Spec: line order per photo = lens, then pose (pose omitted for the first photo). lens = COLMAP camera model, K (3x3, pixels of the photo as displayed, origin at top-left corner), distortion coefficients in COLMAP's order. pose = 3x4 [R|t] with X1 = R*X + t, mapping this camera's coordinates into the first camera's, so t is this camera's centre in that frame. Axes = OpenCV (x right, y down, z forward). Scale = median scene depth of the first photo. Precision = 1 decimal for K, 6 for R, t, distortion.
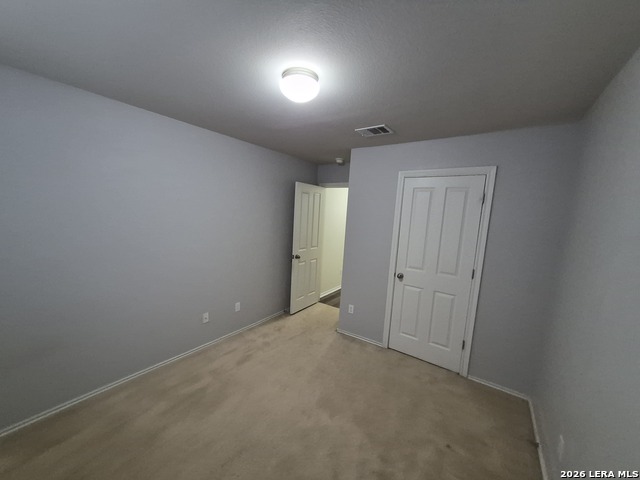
lens RADIAL K [[251.9, 0, 315.9], [0, 251.9, 243.8], [0, 0, 1]] dist [-0.000404, -0.000022]
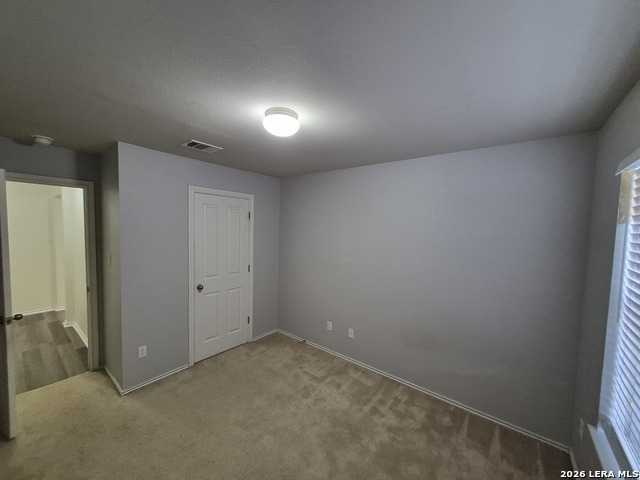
lens RADIAL K [[251.9, 0, 315.9], [0, 251.9, 243.8], [0, 0, 1]] dist [-0.000404, -0.000022]
pose [[0.055750, -0.112504, 0.992086, -0.717716], [0.102722, 0.989005, 0.106382, -0.123276], [-0.993147, 0.095978, 0.066693, 0.495226]]
